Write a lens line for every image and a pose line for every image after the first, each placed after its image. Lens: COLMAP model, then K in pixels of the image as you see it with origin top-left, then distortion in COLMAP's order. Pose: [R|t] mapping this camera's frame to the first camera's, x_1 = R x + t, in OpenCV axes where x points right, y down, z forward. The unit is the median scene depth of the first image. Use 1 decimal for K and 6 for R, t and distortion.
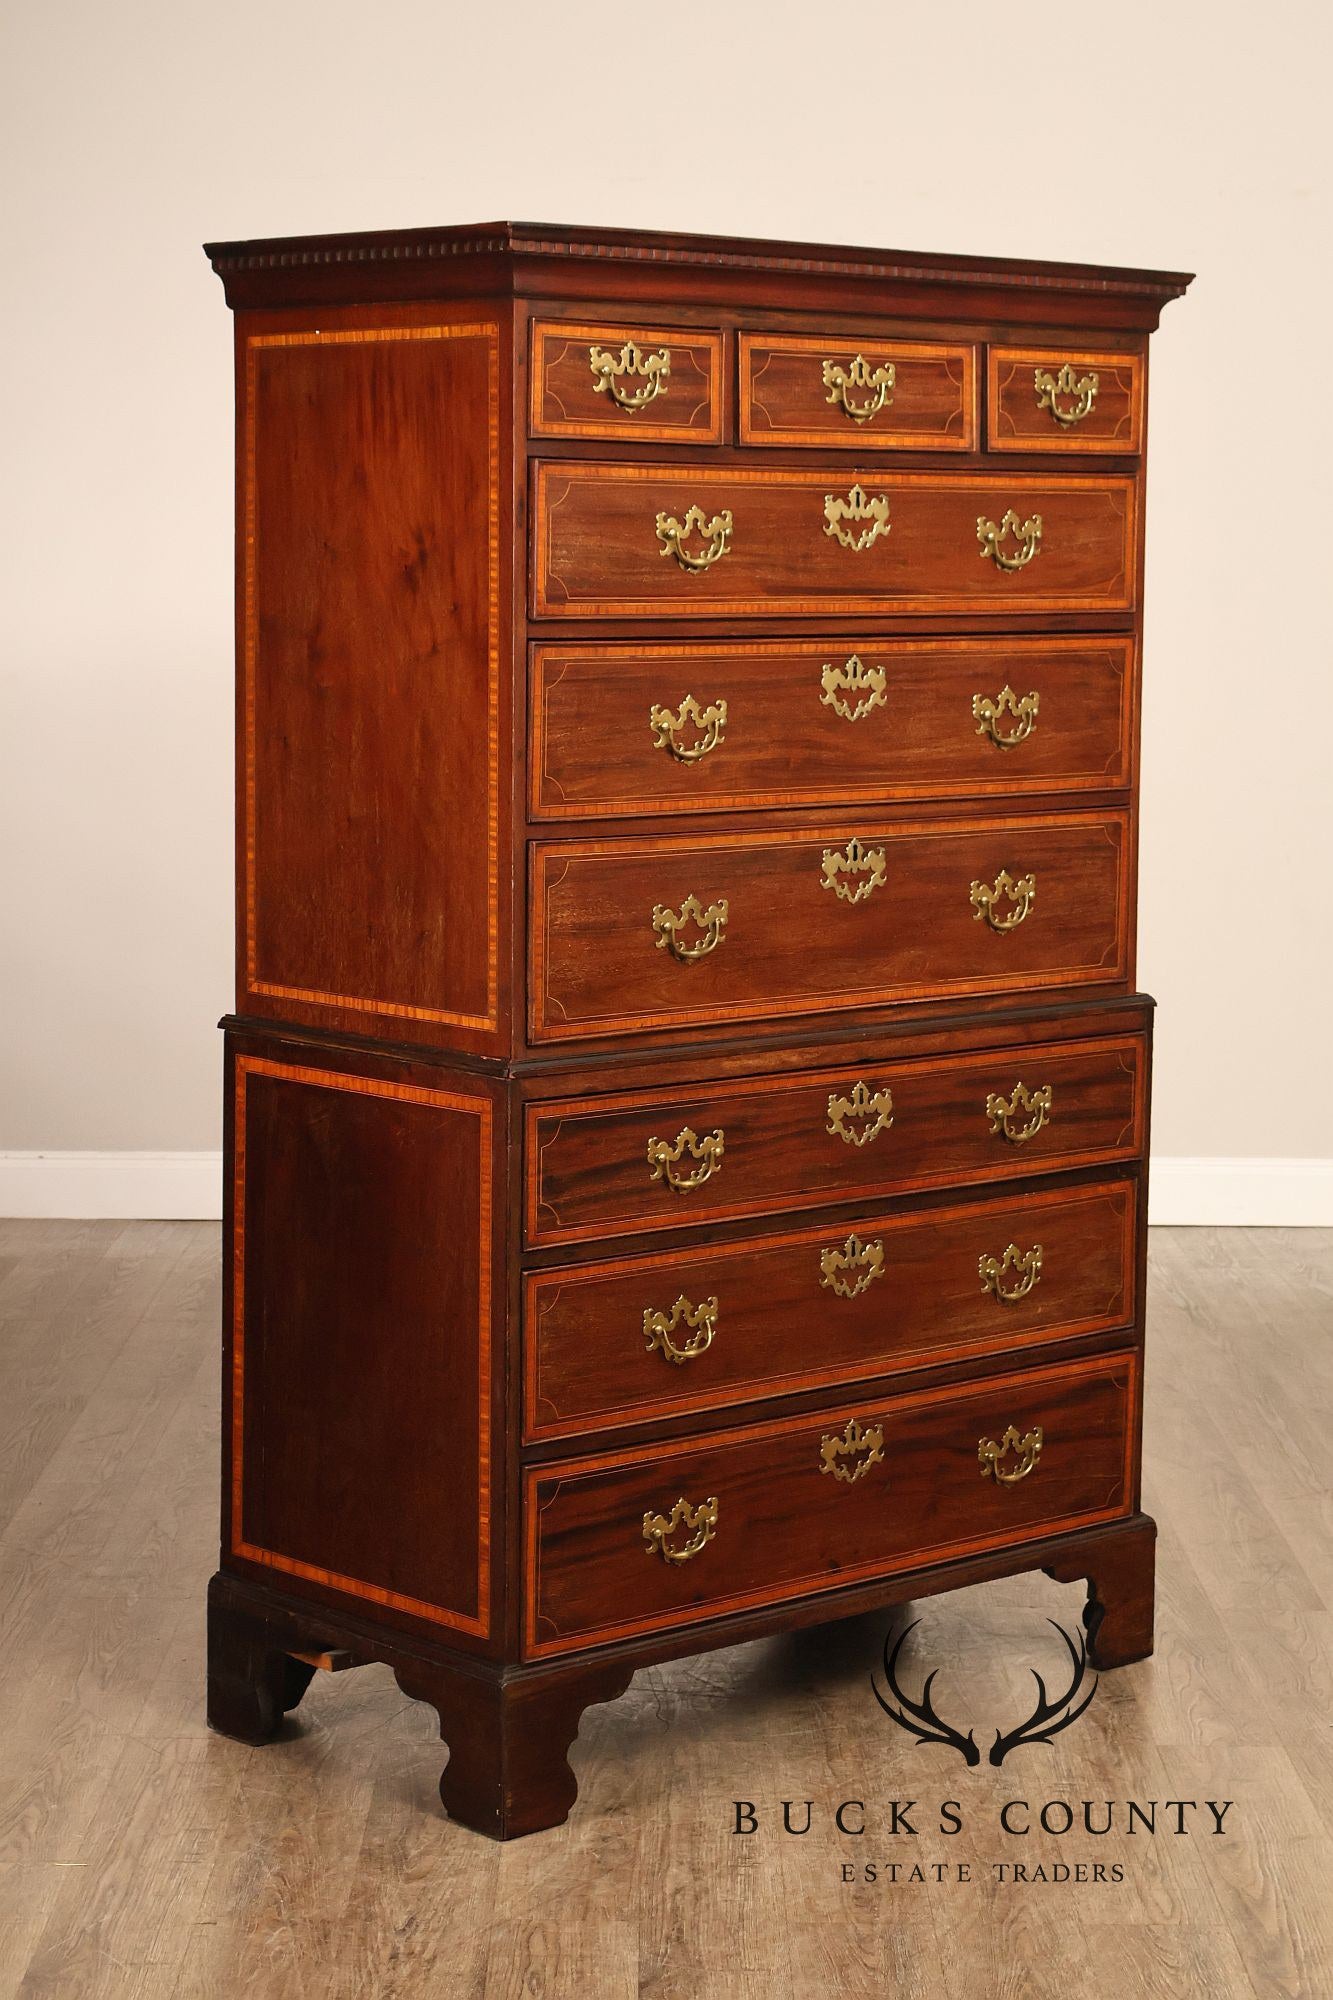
lens RADIAL K [[4020.9, 0, 666.5], [0, 4020.9, 1000.0], [0, 0, 1]] dist [0.020358, -0.113218]
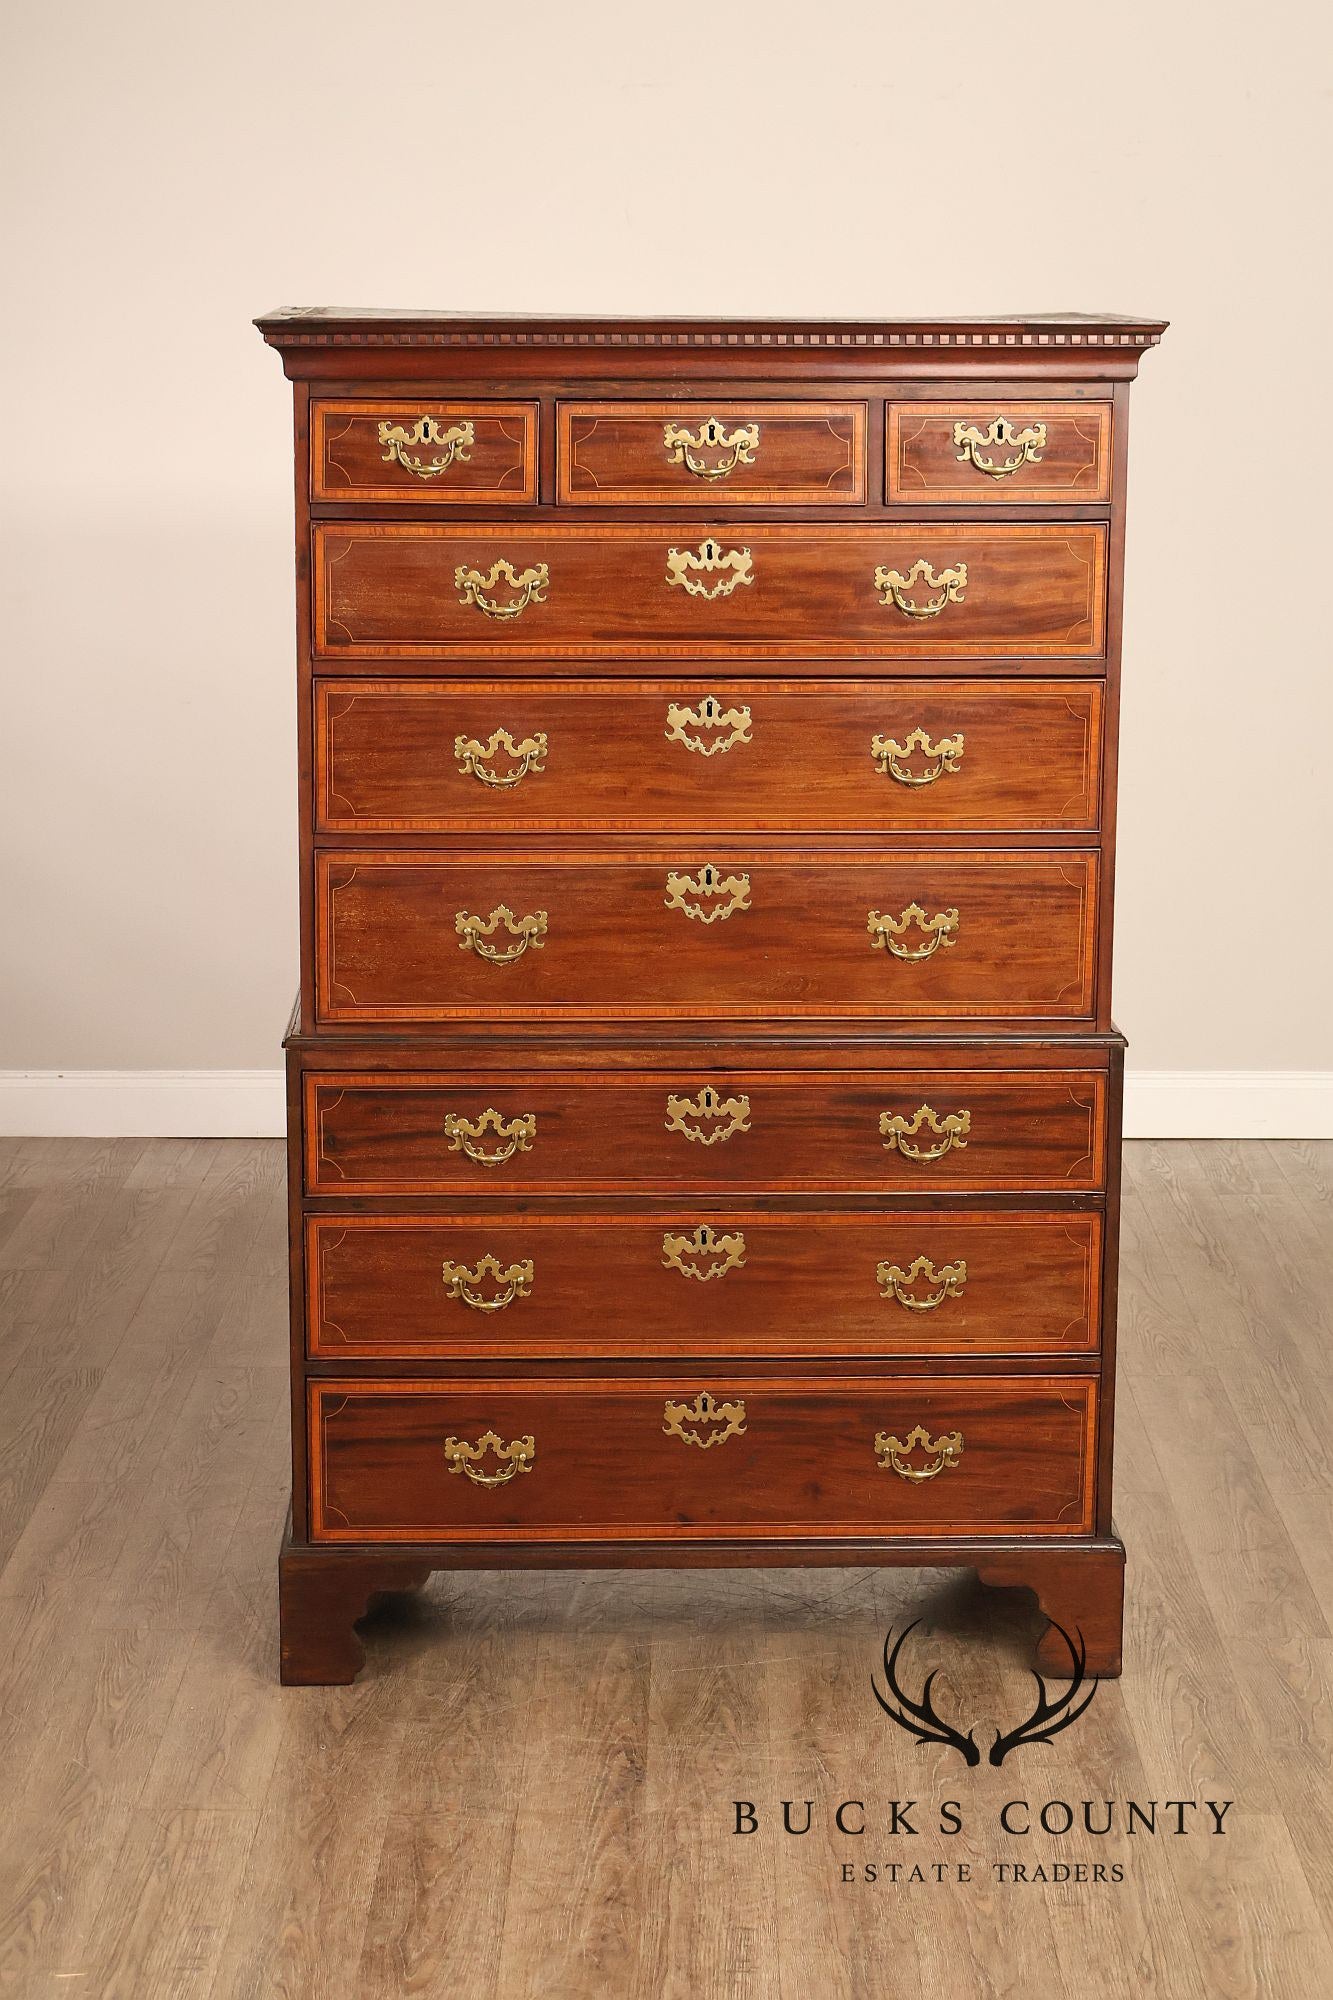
lens RADIAL K [[3578.4, 0, 666.5], [0, 3578.4, 1000.0], [0, 0, 1]] dist [0.033623, -0.182975]
pose [[0.759060, 0.105560, -0.642406, 0.686957], [-0.072664, 0.994339, 0.077530, -0.080495], [0.646953, -0.012170, 0.762433, 0.264218]]
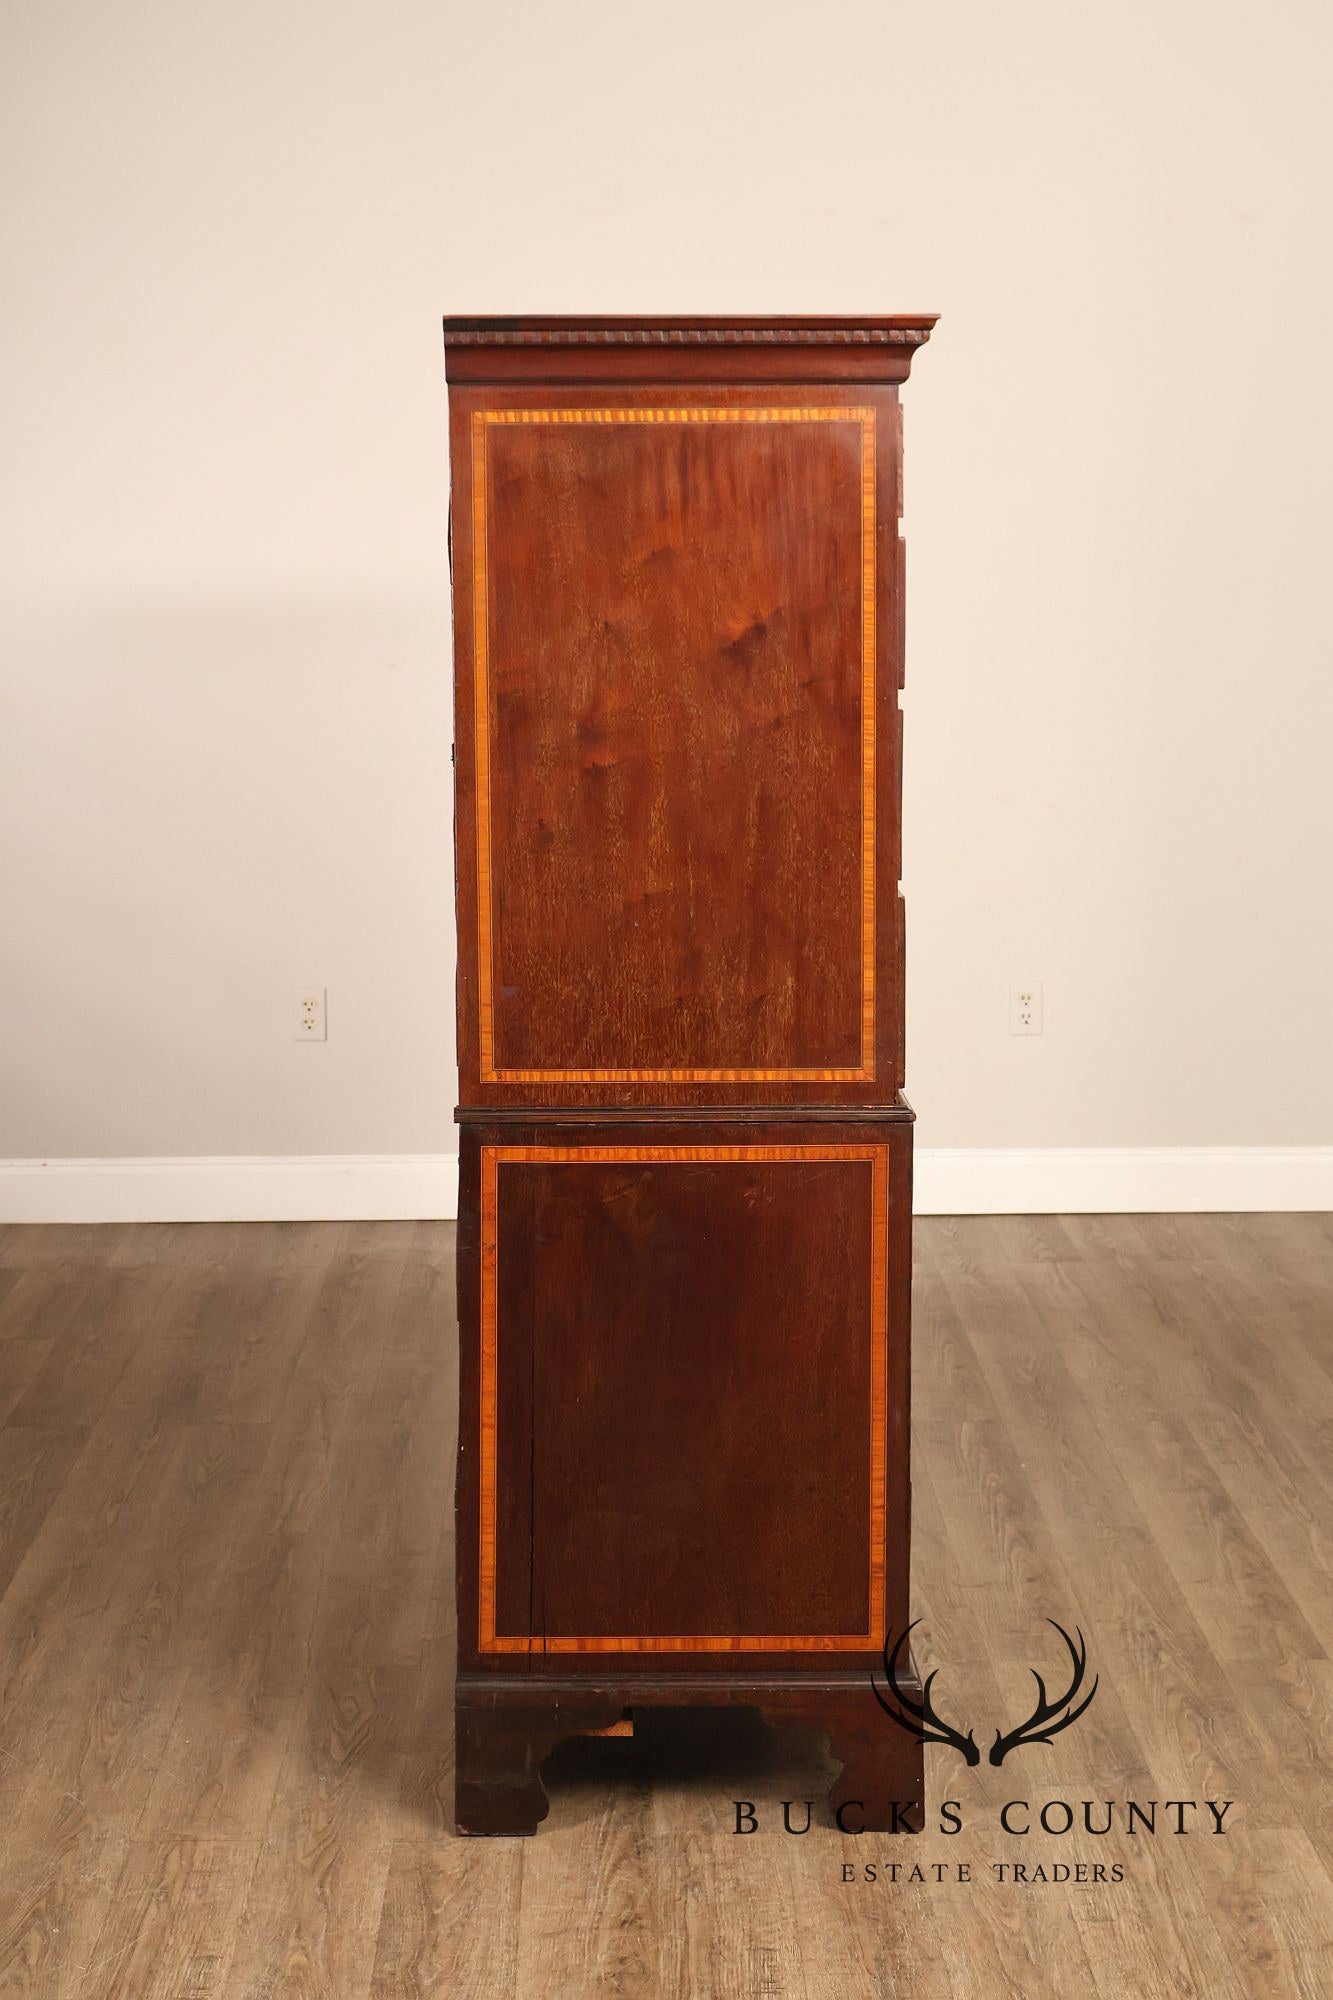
lens RADIAL K [[4020.9, 0, 666.5], [0, 4020.9, 1000.0], [0, 0, 1]] dist [0.020358, -0.113218]
pose [[0.670889, -0.131280, 0.729845, -0.818218], [0.100504, 0.991221, 0.085909, -0.105513], [-0.734715, 0.015717, 0.678193, 0.316382]]
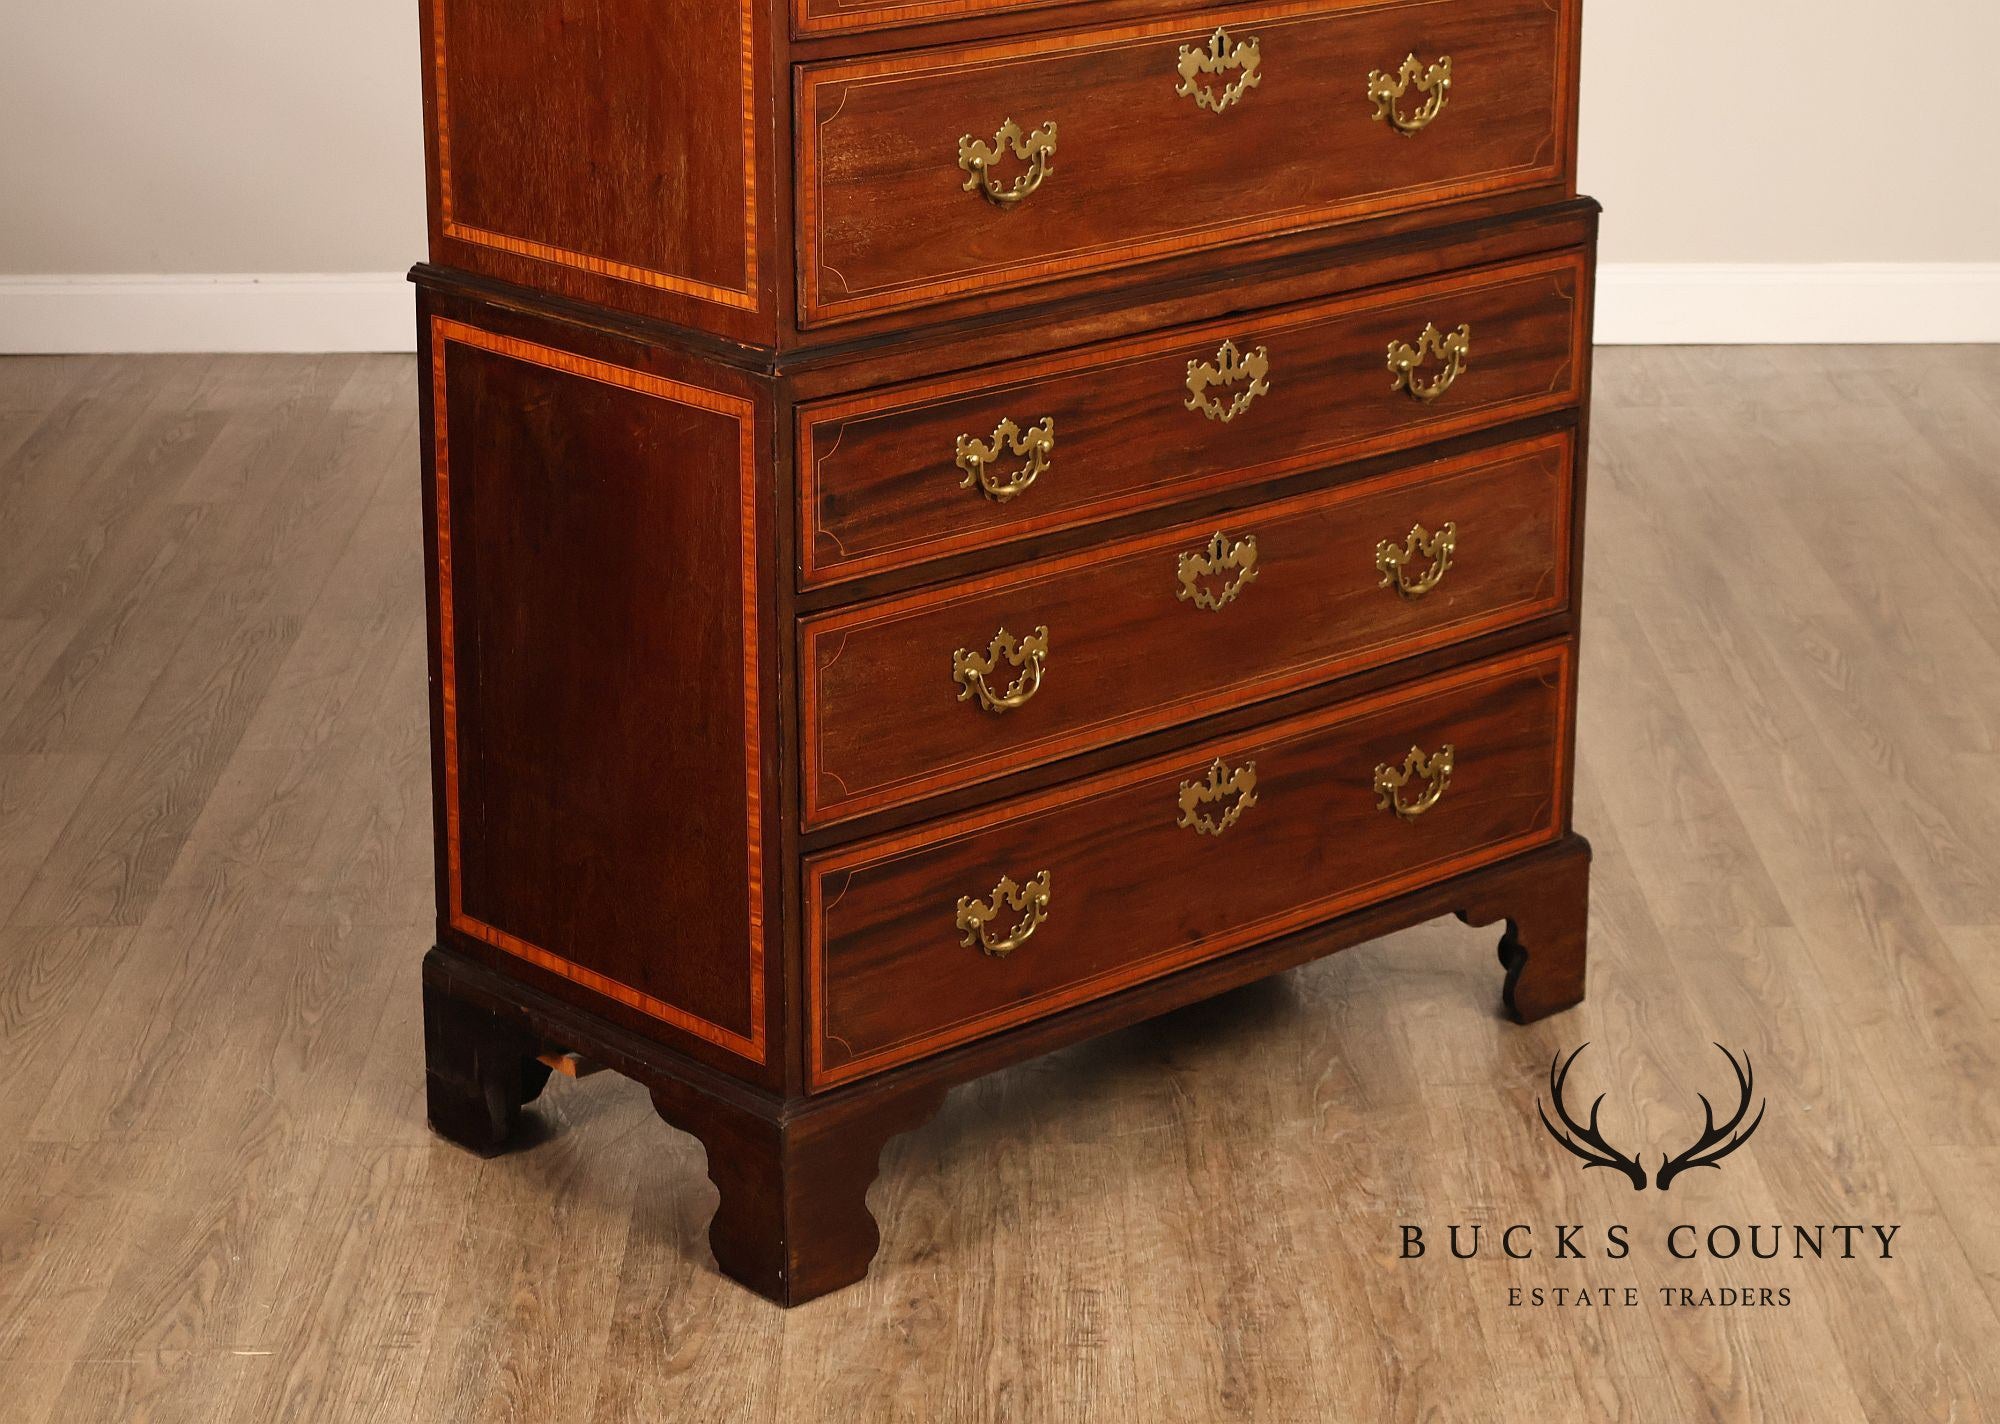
lens RADIAL K [[4289.5, 0, 934.8], [0, 4289.5, 713.9], [0, 0, 1]] dist [0.005095, 0.005986]
pose [[0.999791, -0.010617, -0.017475, 0.005198], [0.013652, 0.982852, 0.183888, -0.065224], [0.015223, -0.184088, 0.982792, 0.171054]]
